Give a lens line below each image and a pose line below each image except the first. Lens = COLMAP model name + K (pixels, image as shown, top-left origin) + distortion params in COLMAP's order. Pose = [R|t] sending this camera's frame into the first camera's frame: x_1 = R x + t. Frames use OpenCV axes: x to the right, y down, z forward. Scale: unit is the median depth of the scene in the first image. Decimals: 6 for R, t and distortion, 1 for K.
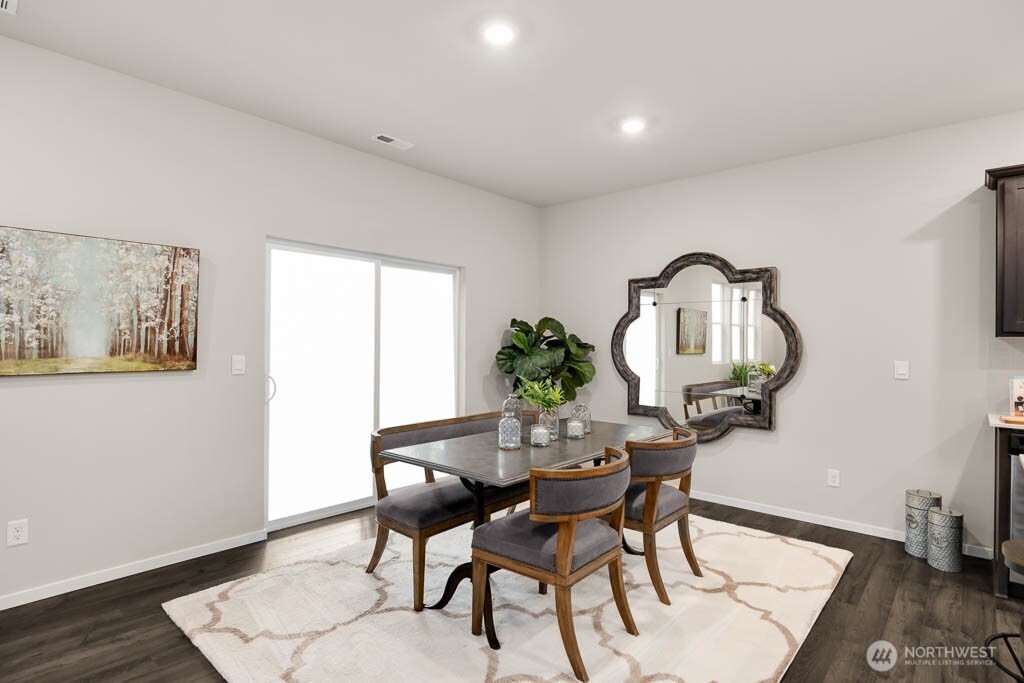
lens RADIAL K [[539.6, 0, 500.9], [0, 539.6, 339.5], [0, 0, 1]] dist [0.000291, -0.001467]
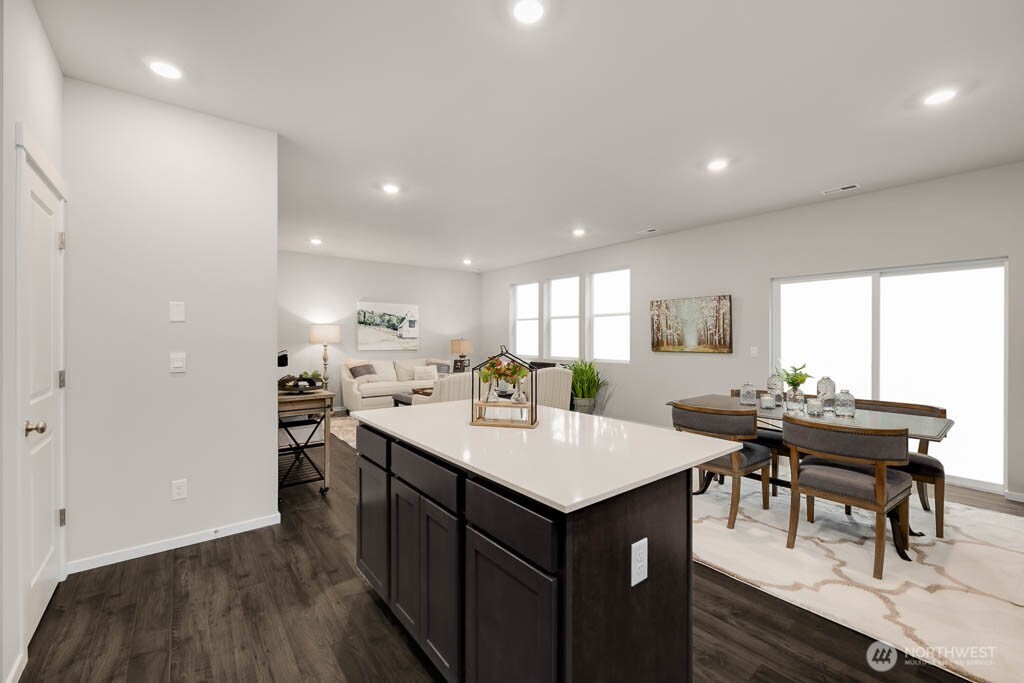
lens RADIAL K [[421.8, 0, 527.1], [0, 421.8, 339.1], [0, 0, 1]] dist [-0.010153, 0.001457]
pose [[-0.147359, -0.007612, -0.989054, 1.183609], [0.000207, 0.999970, -0.007727, 0.015852], [0.989083, -0.001344, -0.147353, 0.479595]]
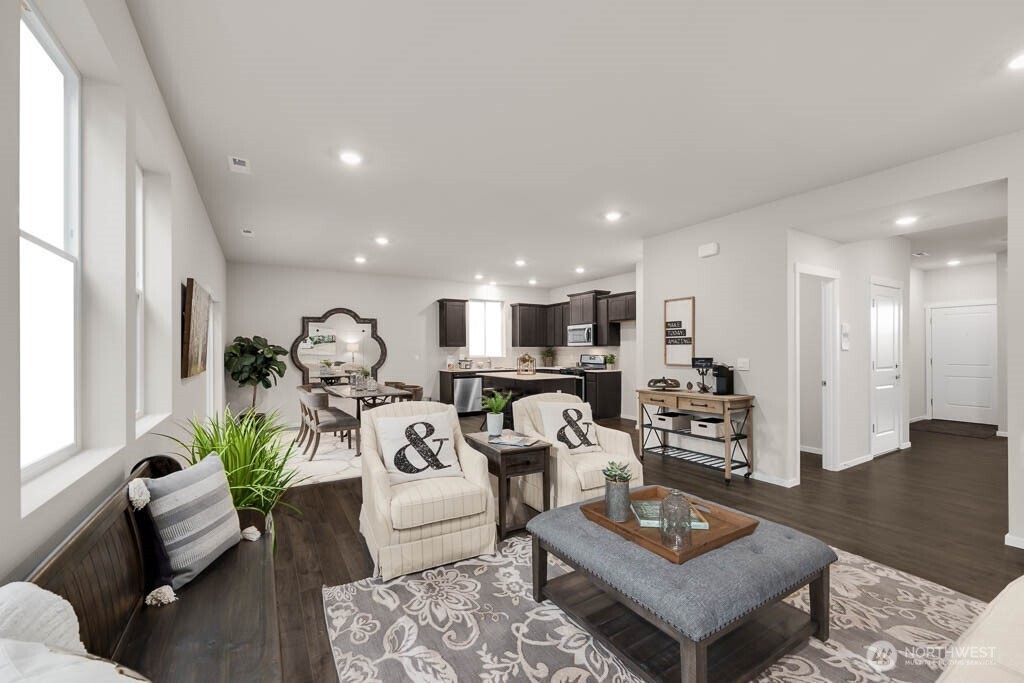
lens RADIAL K [[421.8, 0, 533.5], [0, 421.8, 331.7], [0, 0, 1]] dist [-0.010153, 0.001457]
pose [[0.266327, 0.028337, 0.963466, -1.546616], [0.004059, 0.999526, -0.030520, -0.017871], [-0.963874, 0.012039, 0.266085, -0.259289]]
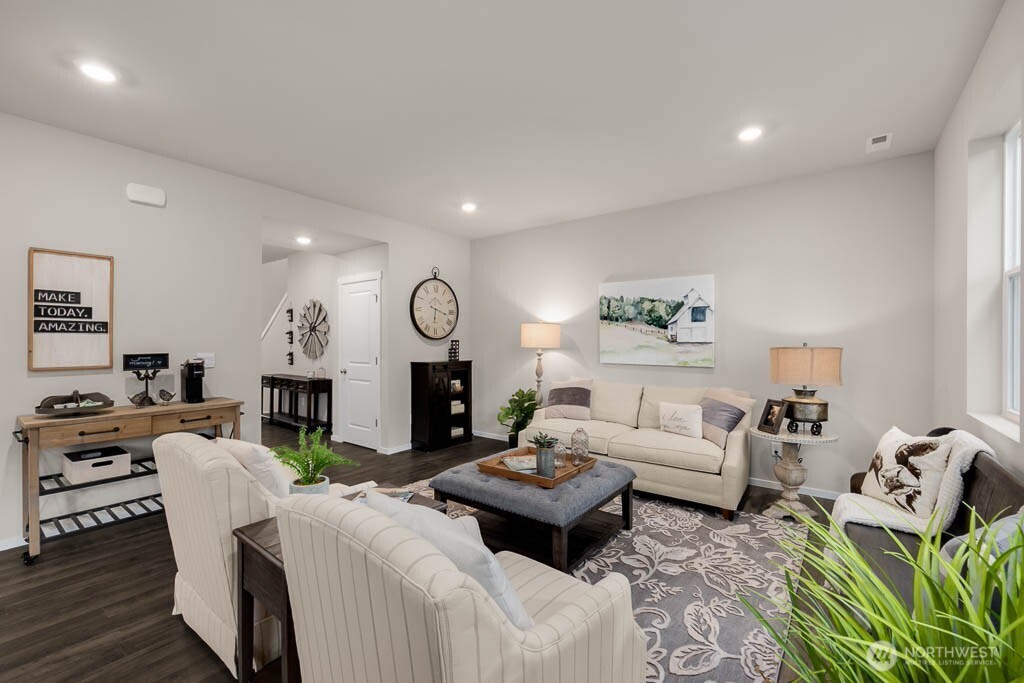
lens RADIAL K [[421.8, 0, 507.4], [0, 421.8, 345.8], [0, 0, 1]] dist [-0.010153, 0.001457]
pose [[-0.997831, -0.011386, -0.064831, -0.710423], [-0.011666, 0.999924, 0.003953, -0.001800], [0.064781, 0.004701, -0.997888, 0.624566]]
